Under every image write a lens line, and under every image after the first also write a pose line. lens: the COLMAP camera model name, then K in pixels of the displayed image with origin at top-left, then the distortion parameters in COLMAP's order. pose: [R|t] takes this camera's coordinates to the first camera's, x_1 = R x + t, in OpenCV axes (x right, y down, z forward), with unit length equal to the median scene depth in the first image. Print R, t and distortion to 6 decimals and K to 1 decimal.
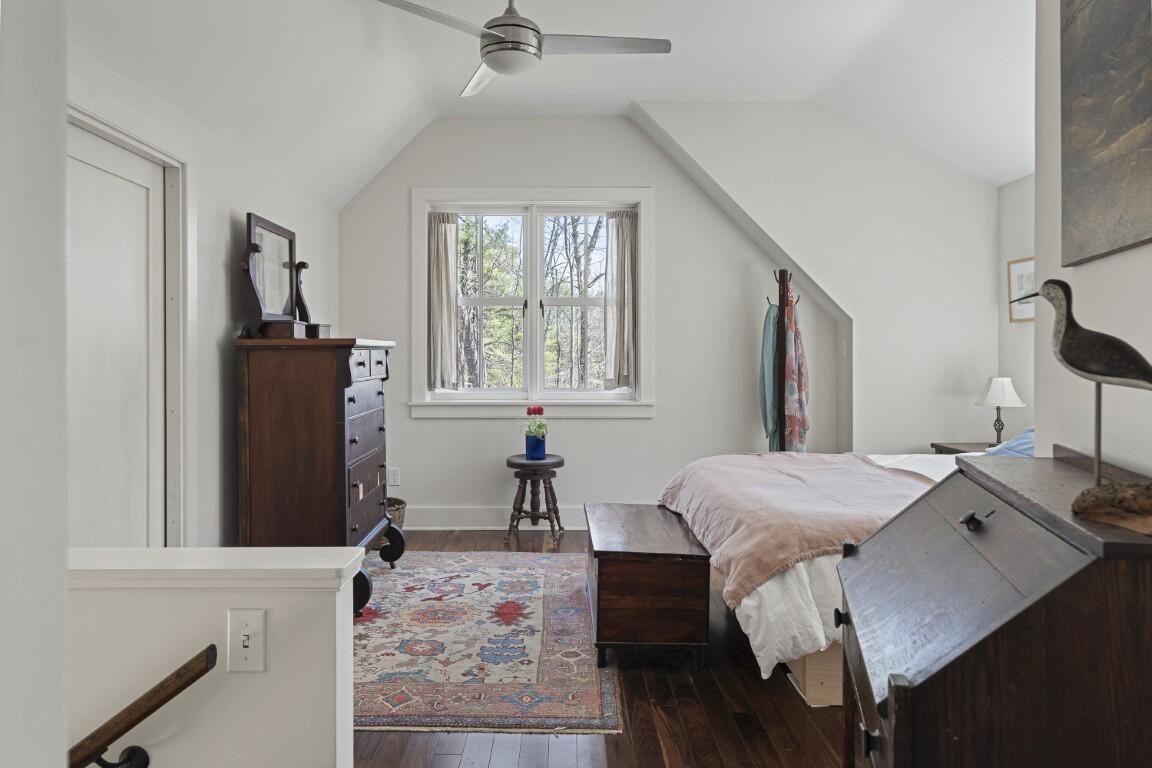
lens RADIAL K [[766.7, 0, 589.7], [0, 766.7, 364.9], [0, 0, 1]] dist [0.000132, -0.003565]
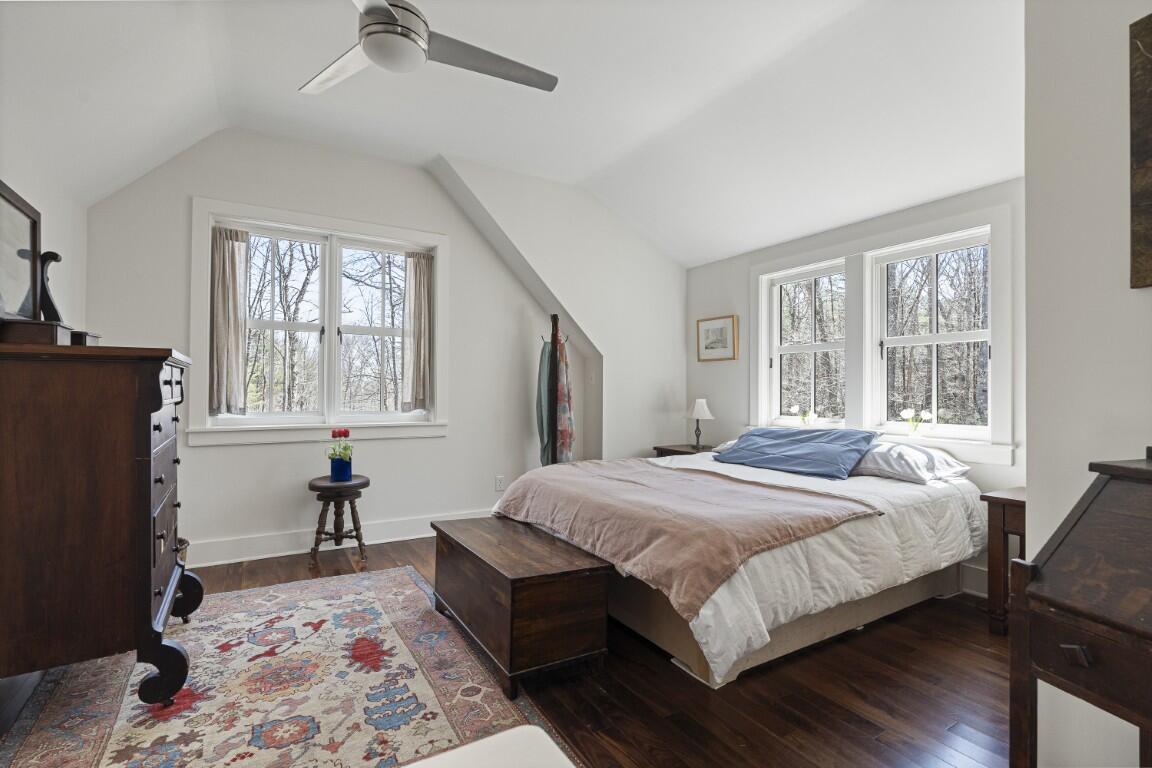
lens RADIAL K [[528.2, 0, 578.1], [0, 528.2, 387.8], [0, 0, 1]] dist [-0.007397, 0.001578]
pose [[0.868540, 0.006928, 0.495570, -0.174227], [0.000410, 0.999892, -0.014696, 0.010903], [-0.495618, 0.012968, 0.868444, 0.274925]]
